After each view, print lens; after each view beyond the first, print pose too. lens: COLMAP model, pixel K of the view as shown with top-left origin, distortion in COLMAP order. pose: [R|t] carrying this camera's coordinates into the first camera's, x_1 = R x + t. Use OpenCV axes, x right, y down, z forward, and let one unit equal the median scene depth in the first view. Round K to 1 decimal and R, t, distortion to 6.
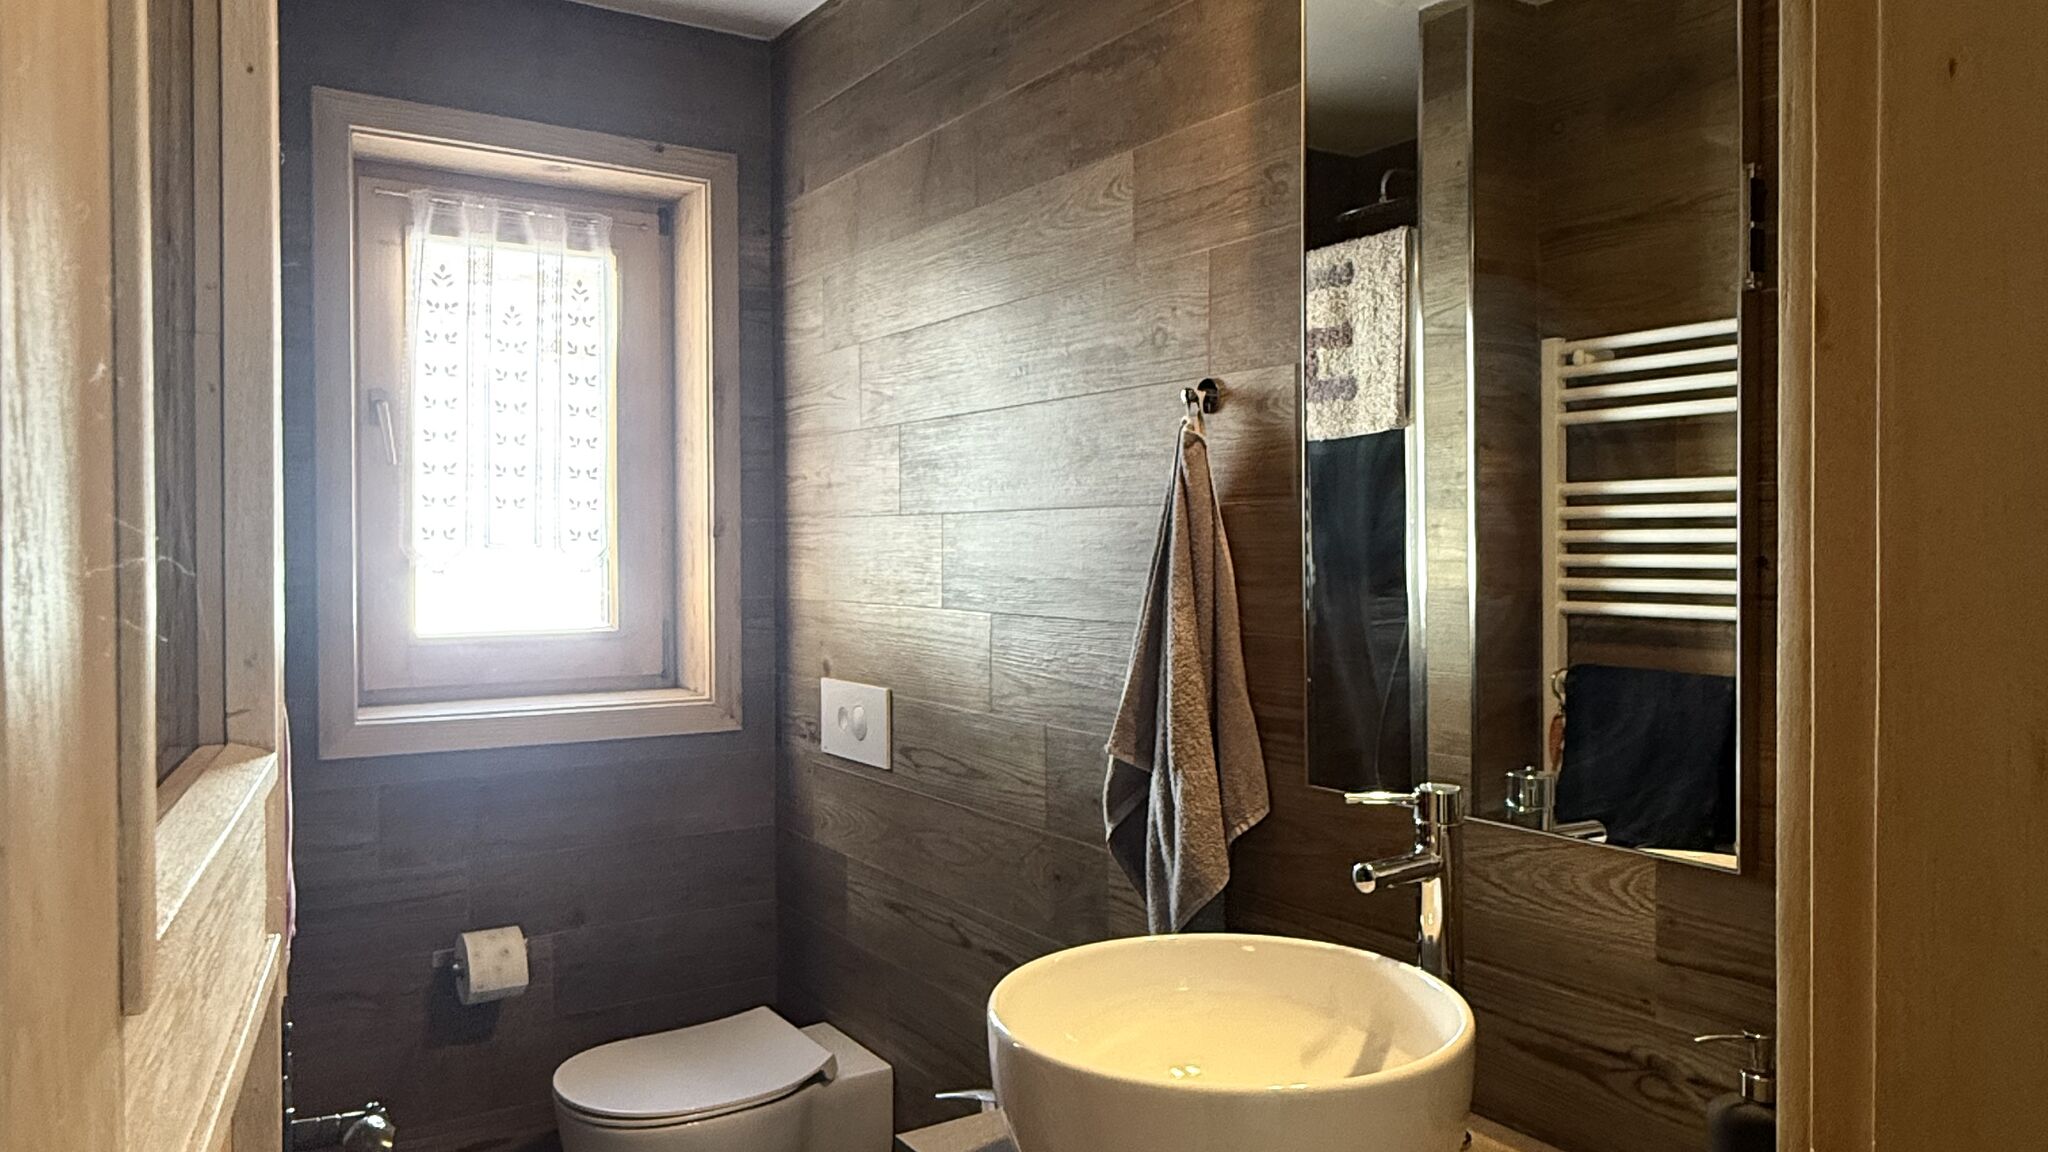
lens RADIAL K [[1420.1, 0, 1016.3], [0, 1420.1, 561.6], [0, 0, 1]] dist [-0.007711, 0.035713]
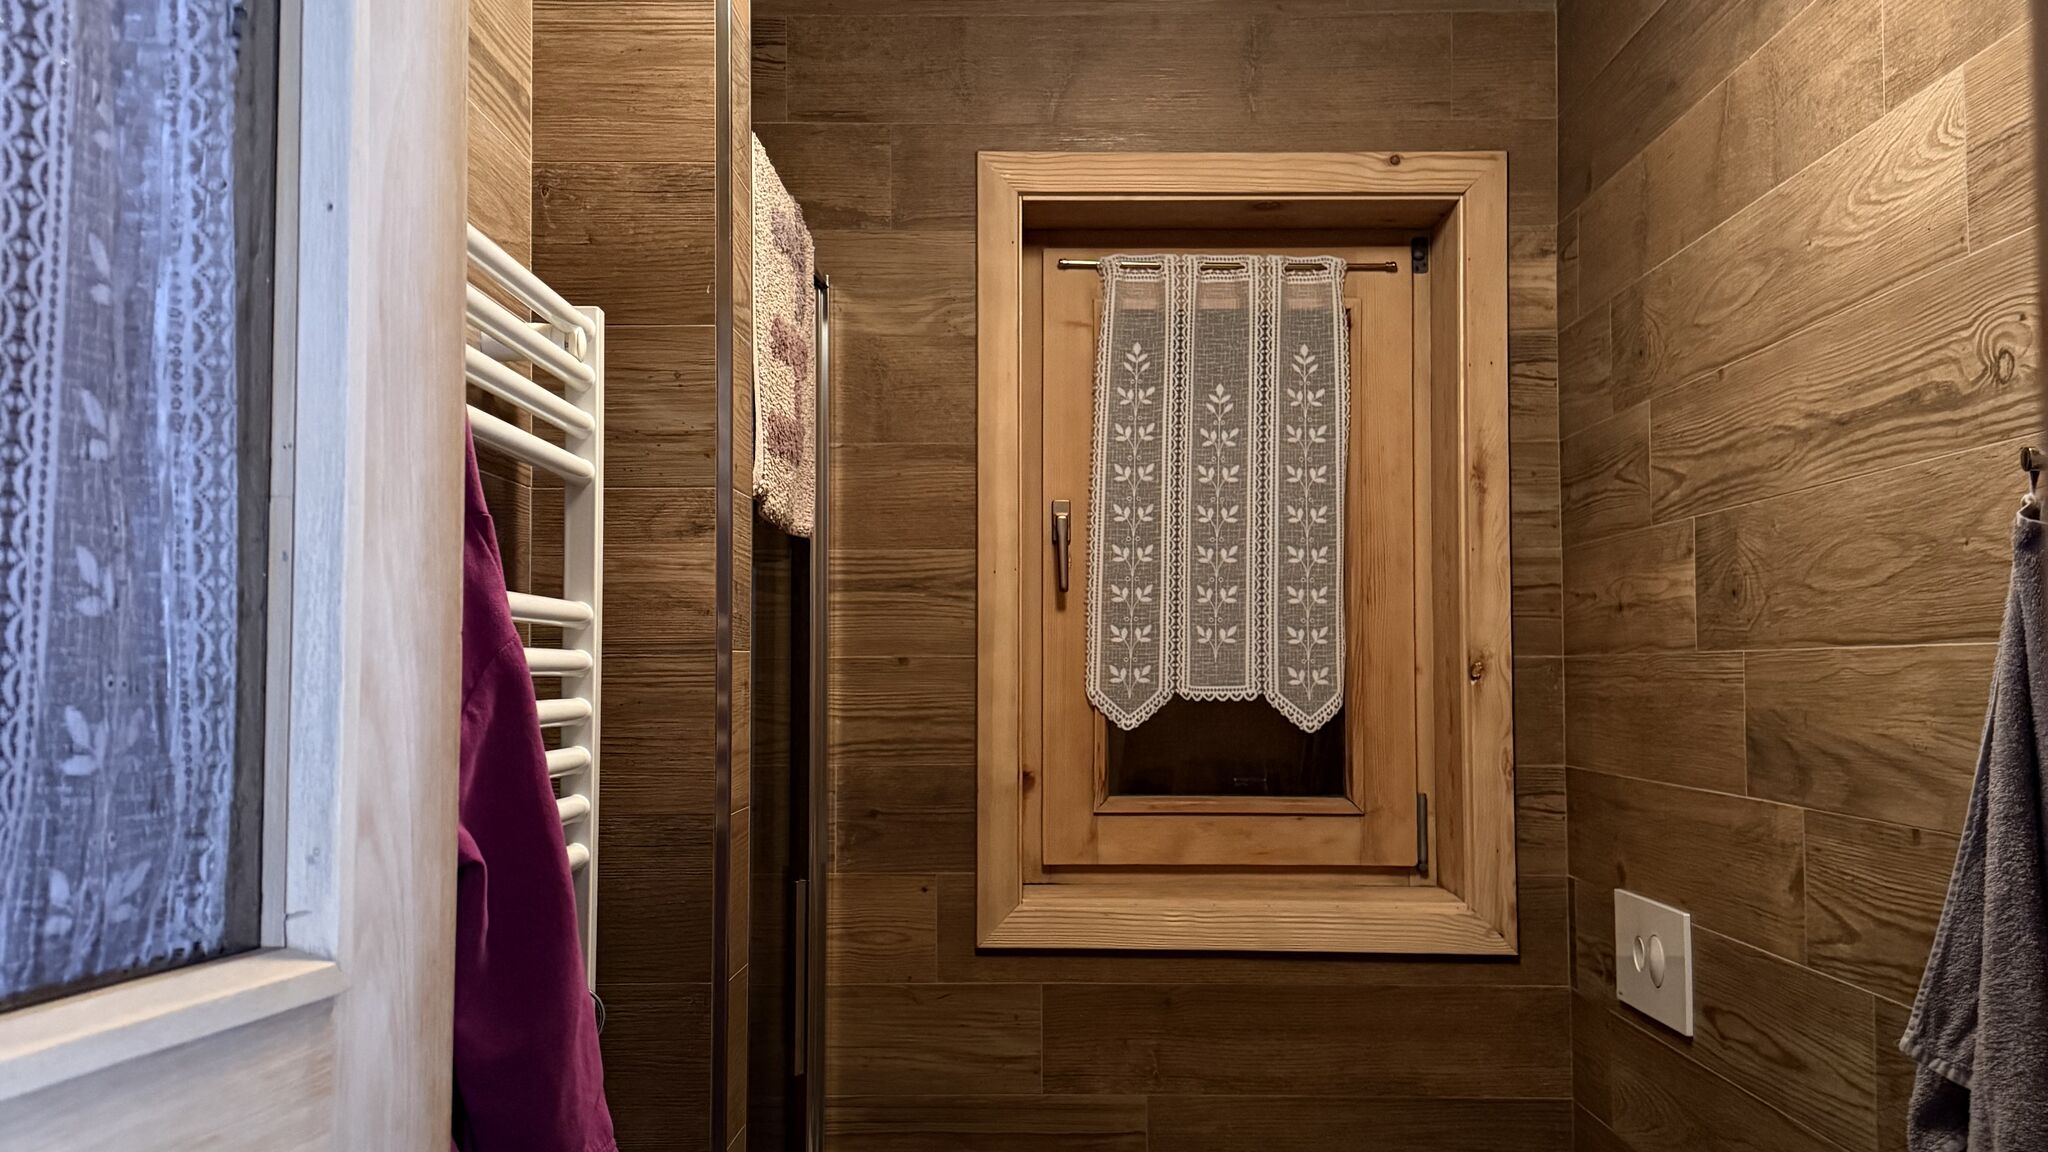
lens RADIAL K [[1917.8, 0, 1017.2], [0, 1917.8, 572.3], [0, 0, 1]] dist [0.053068, 0.000000]
pose [[0.836225, -0.025502, -0.547793, 0.141945], [-0.009694, 0.998075, -0.061263, -0.010989], [0.548300, 0.056540, 0.834368, 0.060504]]
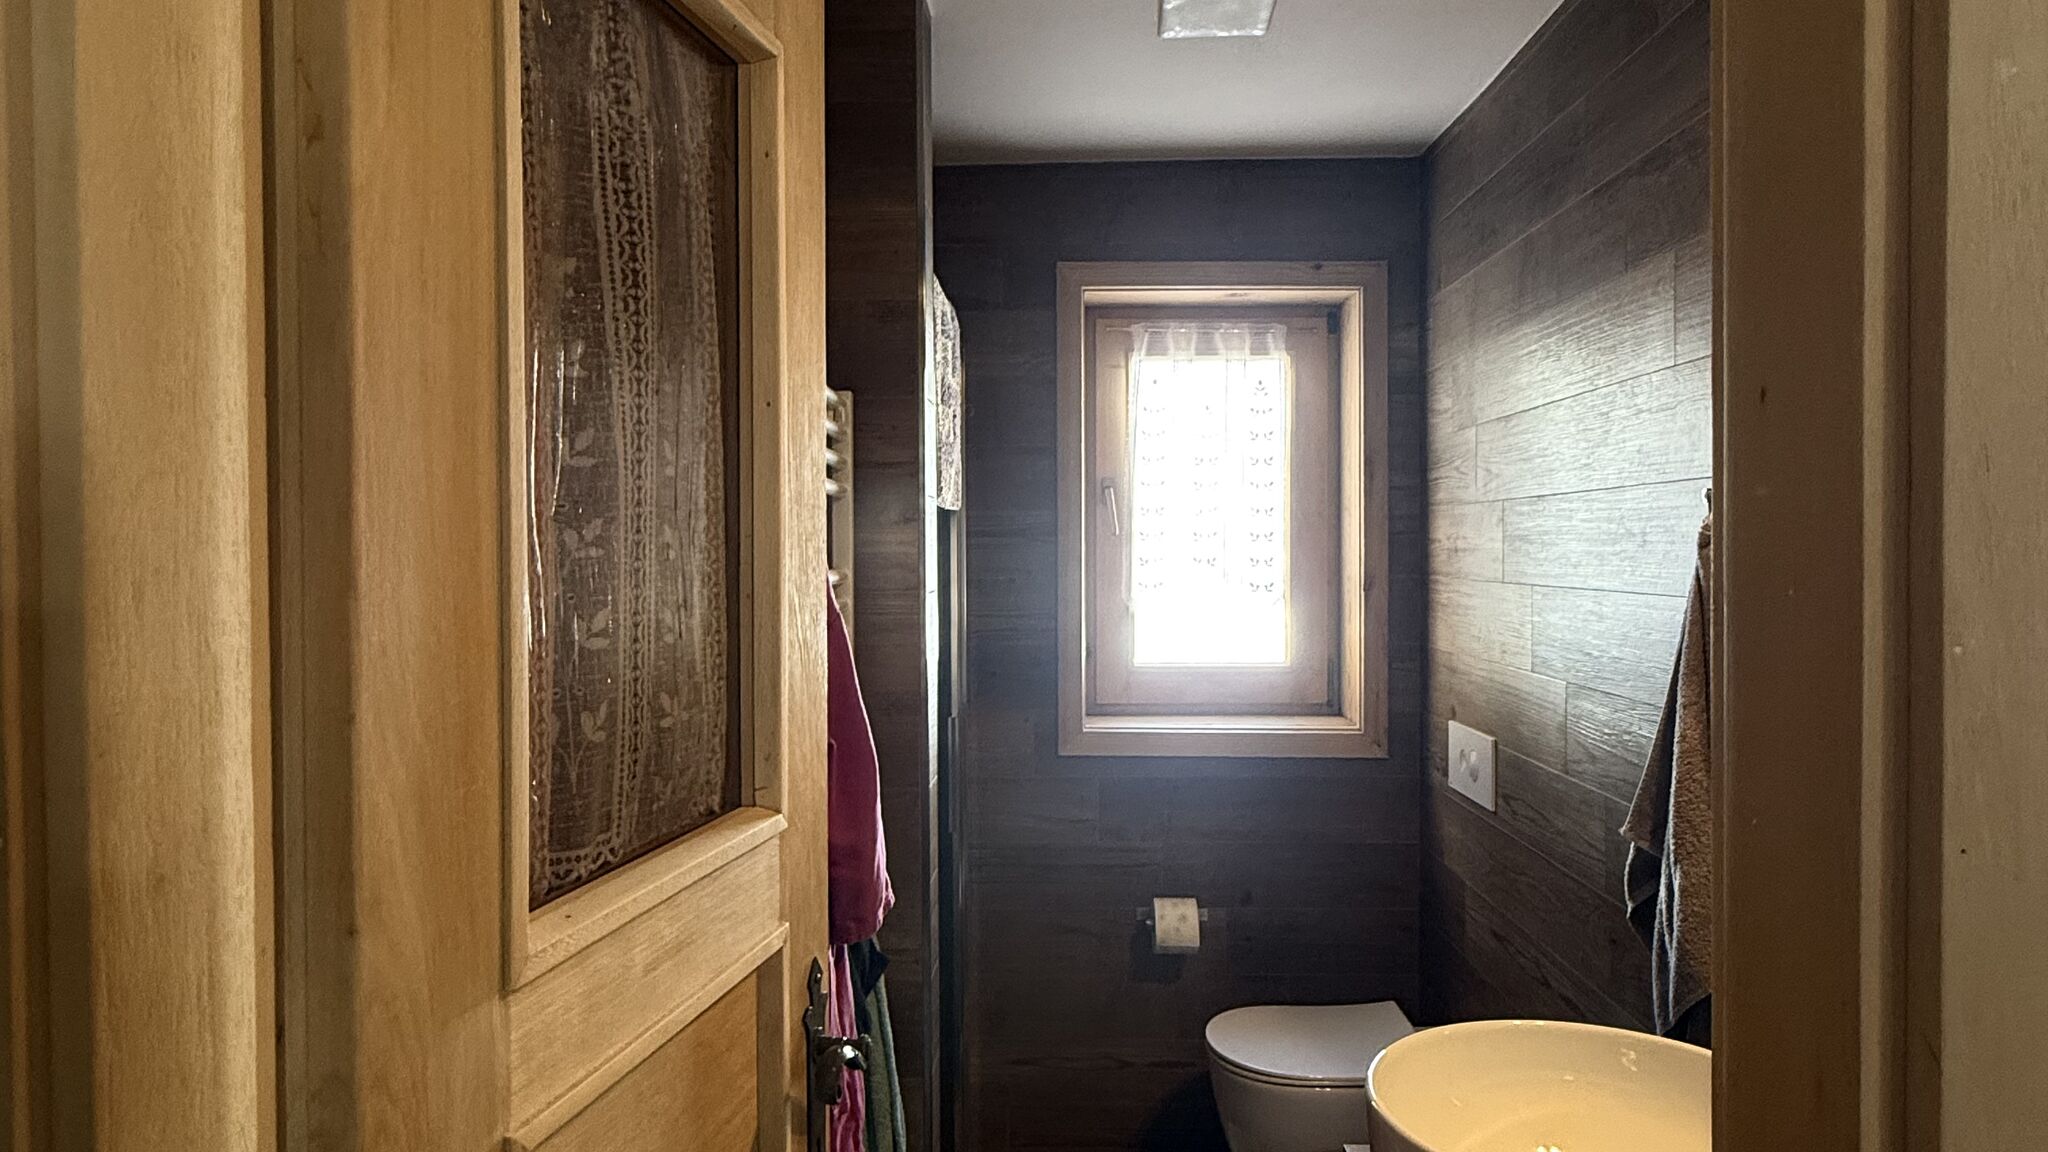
lens RADIAL K [[1249.0, 0, 1015.9], [0, 1249.0, 565.6], [0, 0, 1]] dist [-0.005114, -0.000224]
pose [[0.822361, 0.007808, -0.568913, 0.149270], [-0.005778, 0.999969, 0.005372, -0.046369], [0.568937, -0.001131, 0.822380, -0.010424]]
